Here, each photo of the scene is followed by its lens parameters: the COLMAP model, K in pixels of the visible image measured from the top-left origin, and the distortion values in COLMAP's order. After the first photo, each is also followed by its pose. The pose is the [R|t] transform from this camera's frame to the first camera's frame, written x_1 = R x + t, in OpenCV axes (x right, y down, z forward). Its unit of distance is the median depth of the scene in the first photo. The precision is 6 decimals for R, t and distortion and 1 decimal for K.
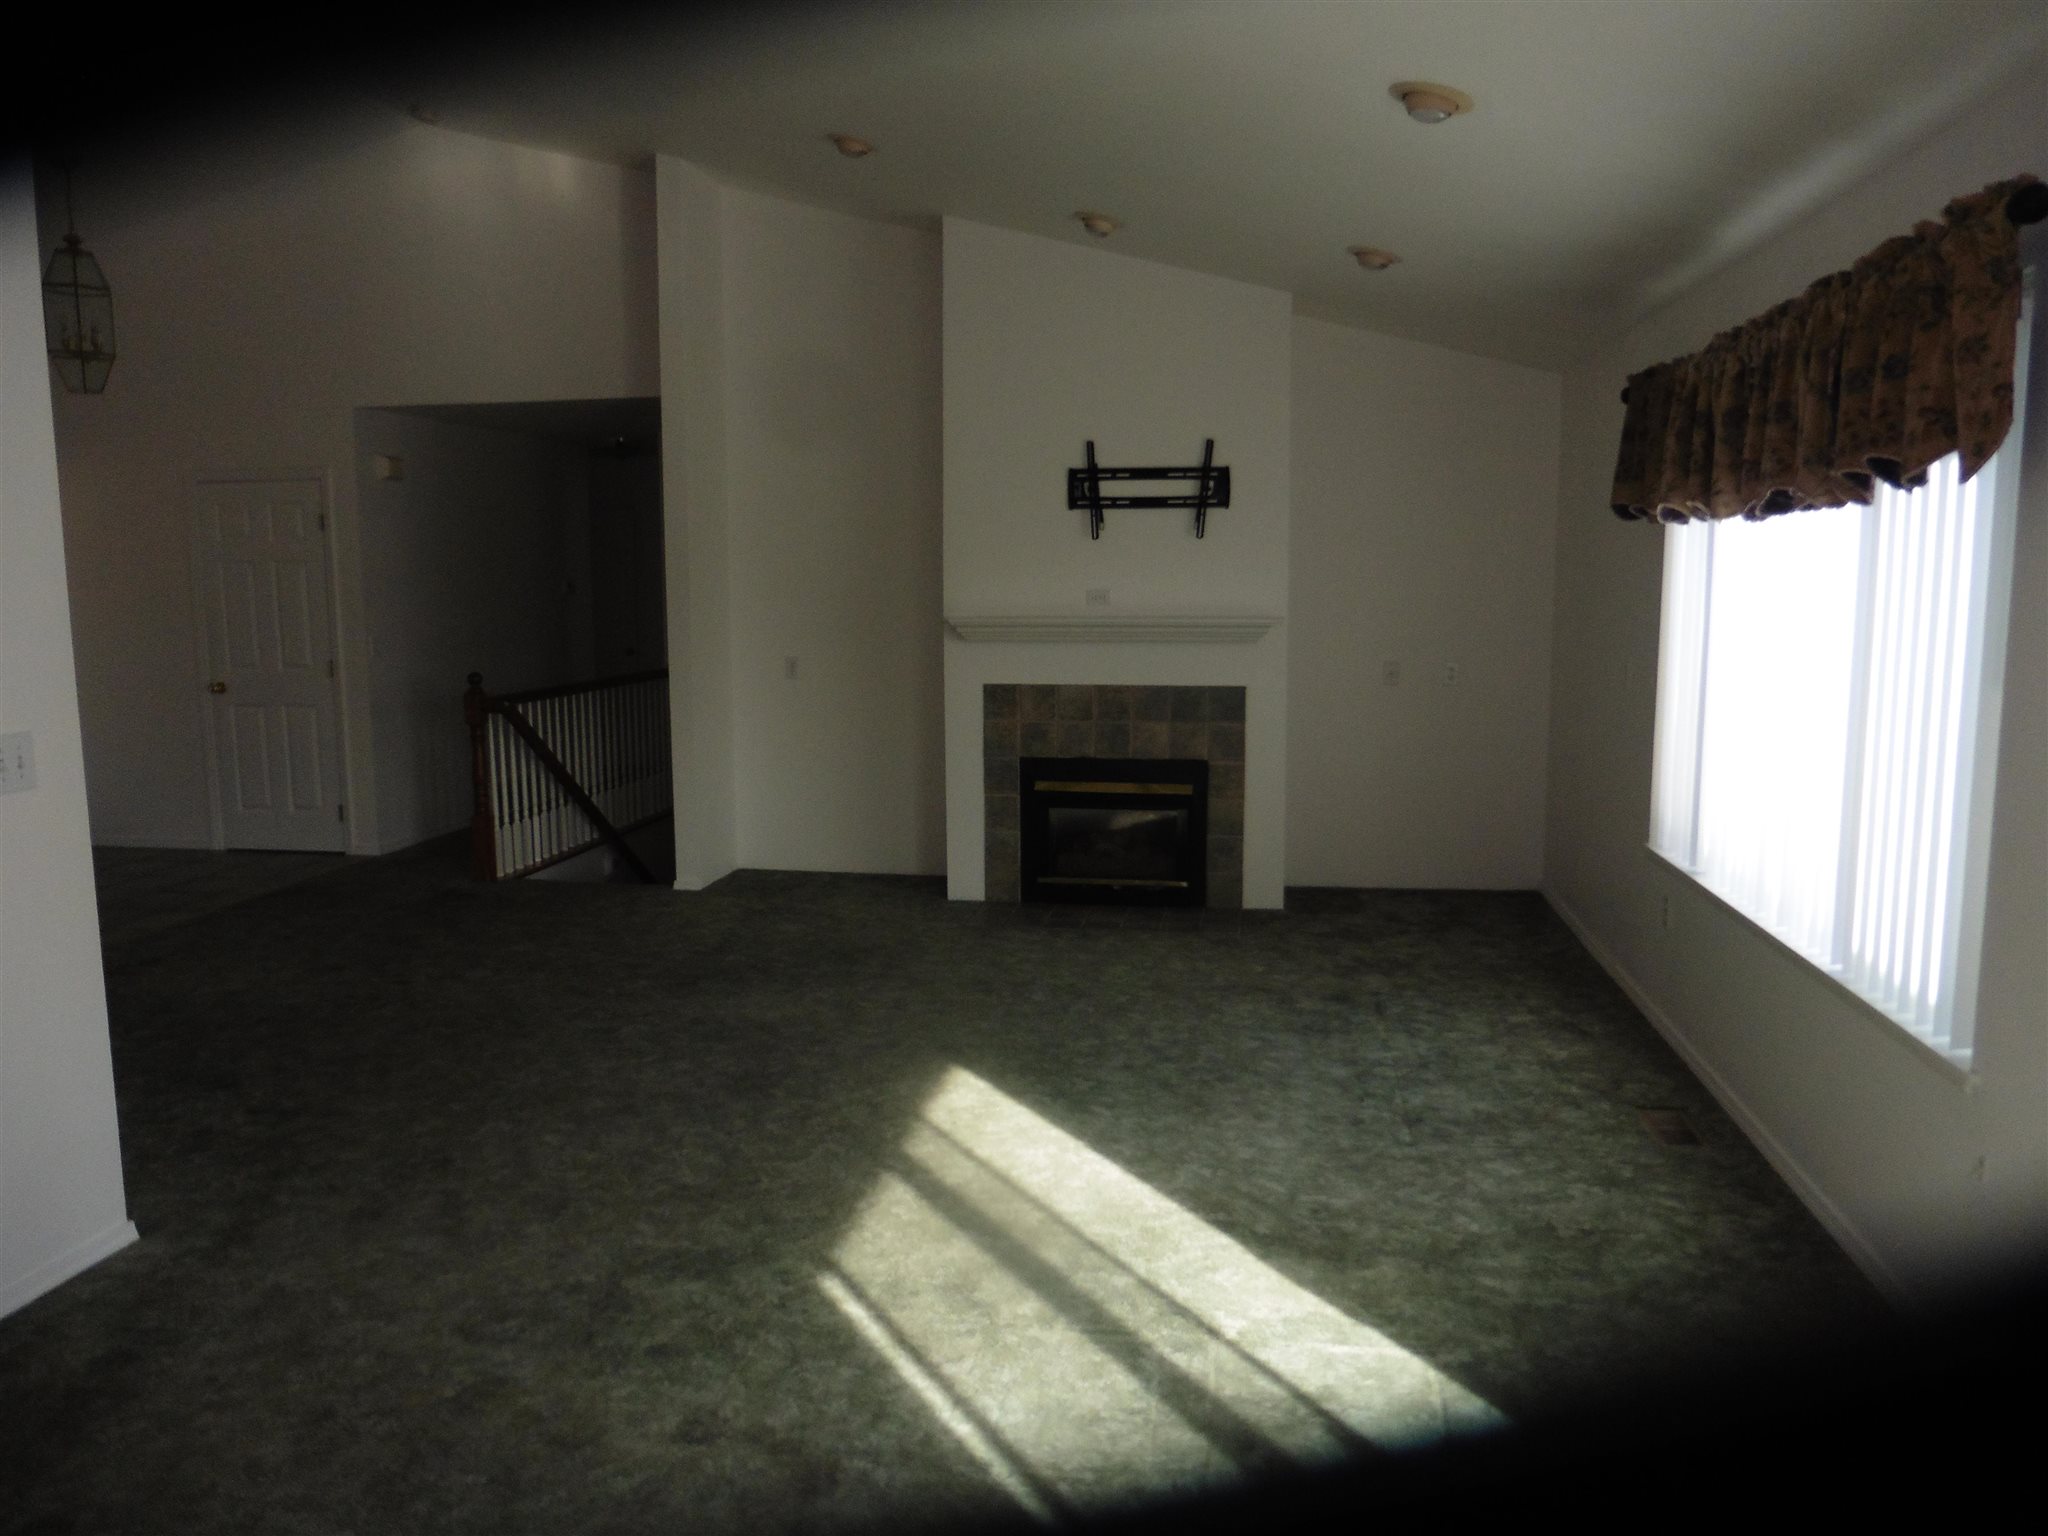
lens RADIAL K [[1502.4, 0, 995.0], [0, 1502.4, 764.9], [0, 0, 1]] dist [-0.044457, 0.005621]
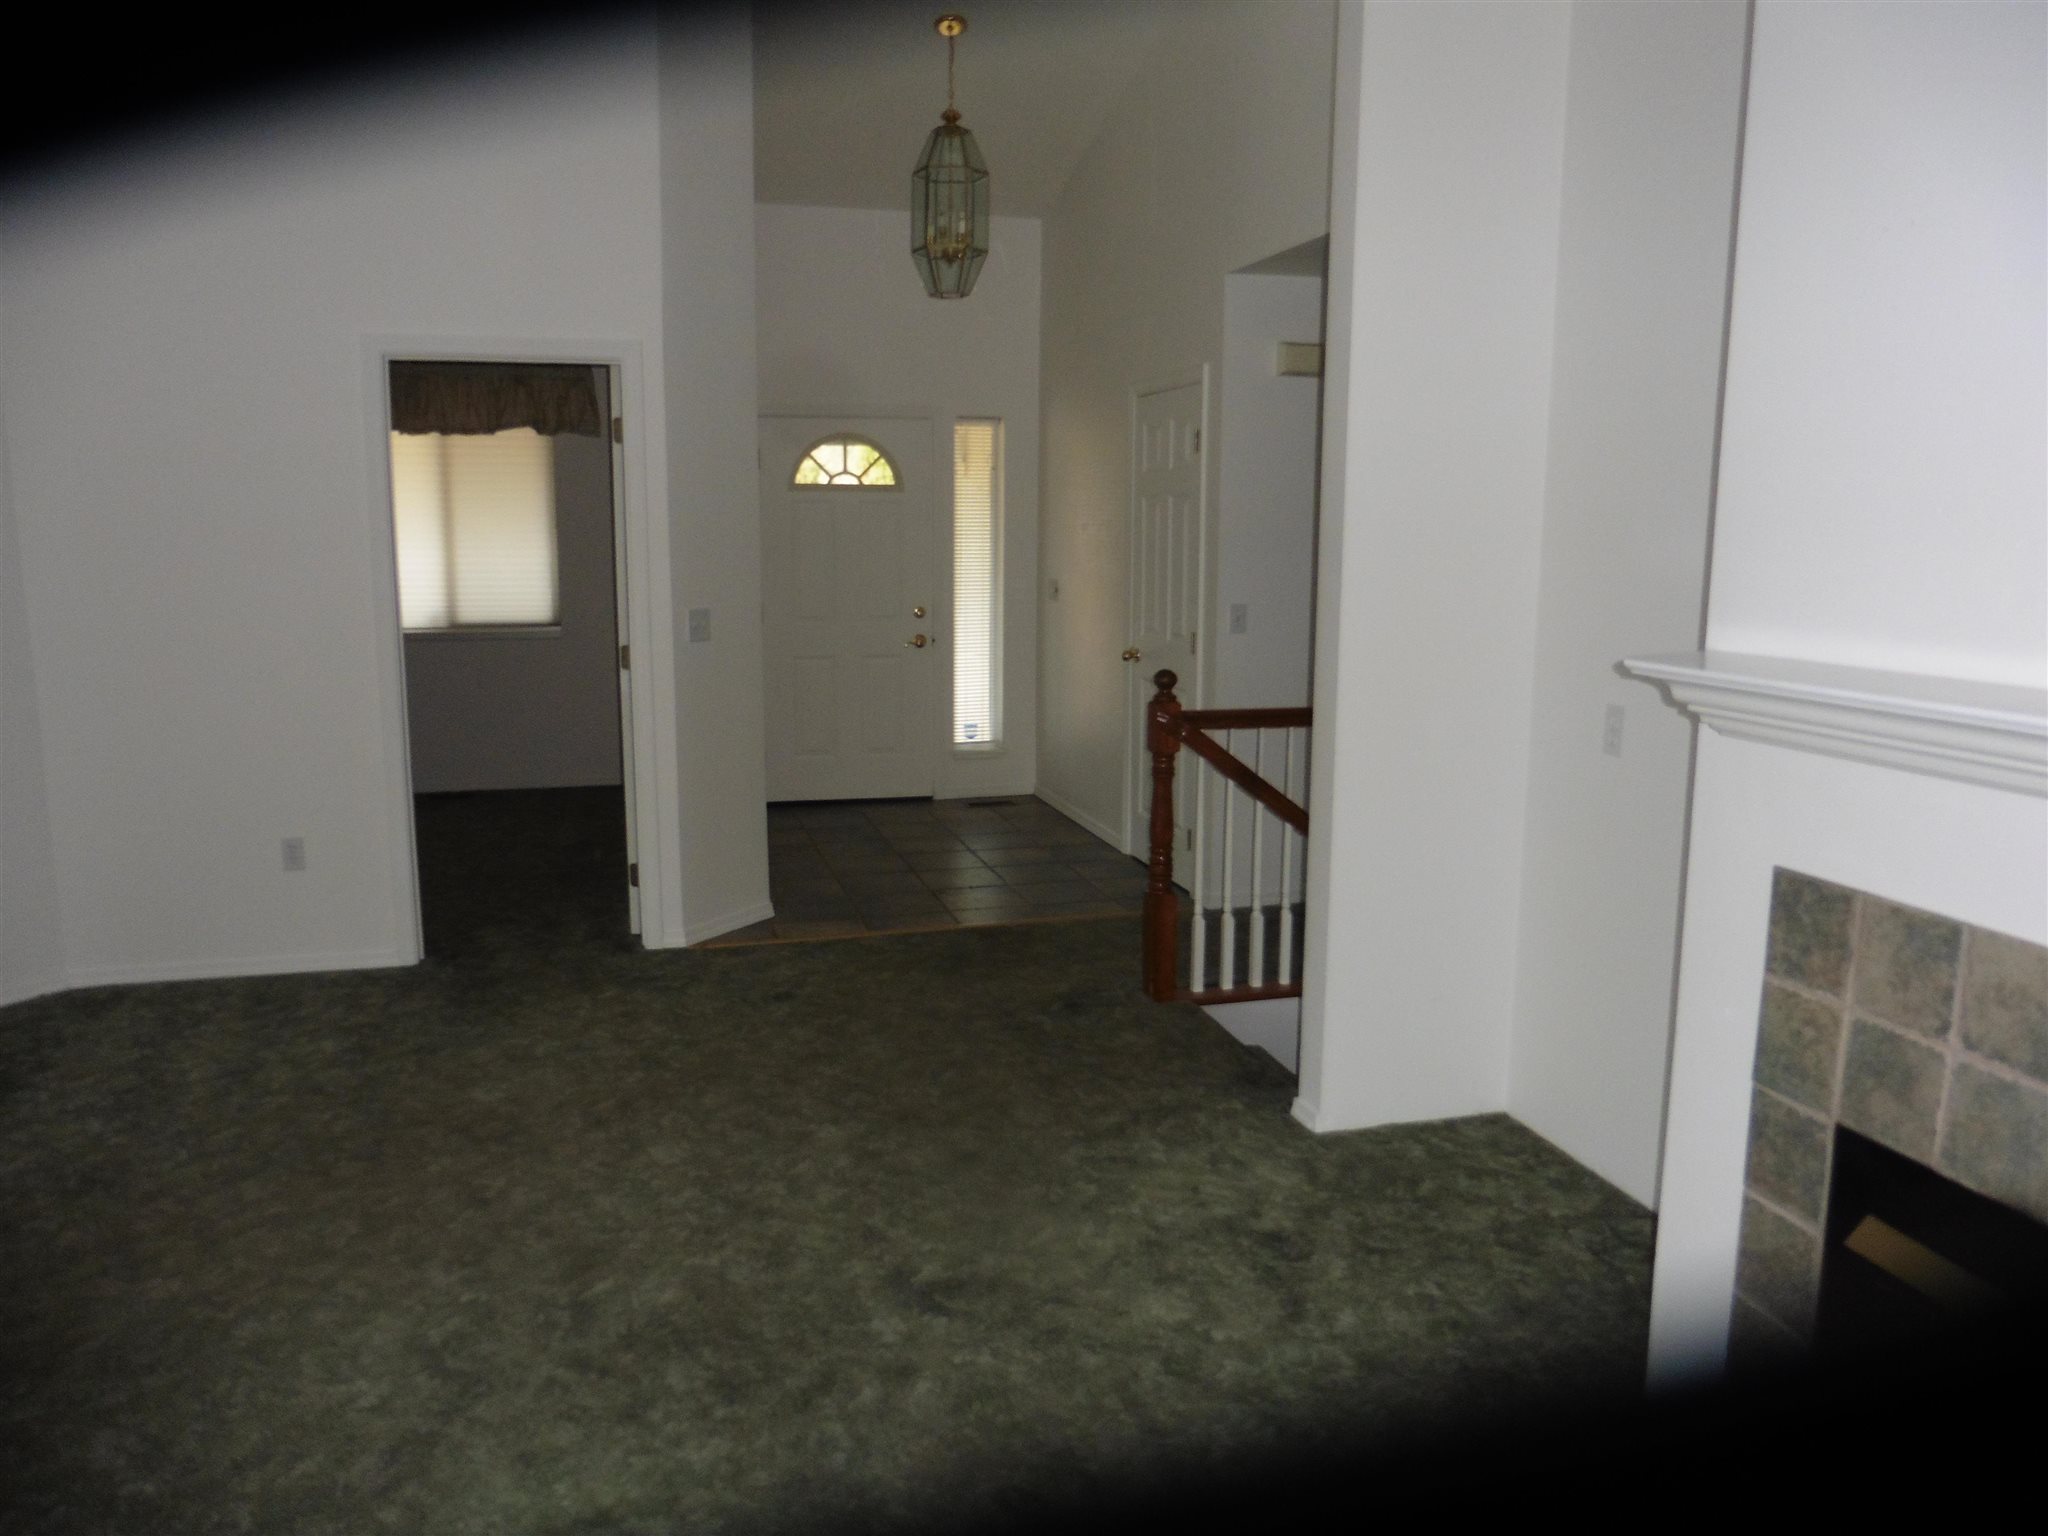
lens RADIAL K [[1502.4, 0, 995.0], [0, 1502.4, 764.9], [0, 0, 1]] dist [-0.044457, 0.005621]
pose [[0.437141, 0.156378, -0.885694, 0.198772], [-0.133406, 0.985149, 0.108094, -0.087309], [0.889444, 0.070905, 0.451511, 0.703040]]
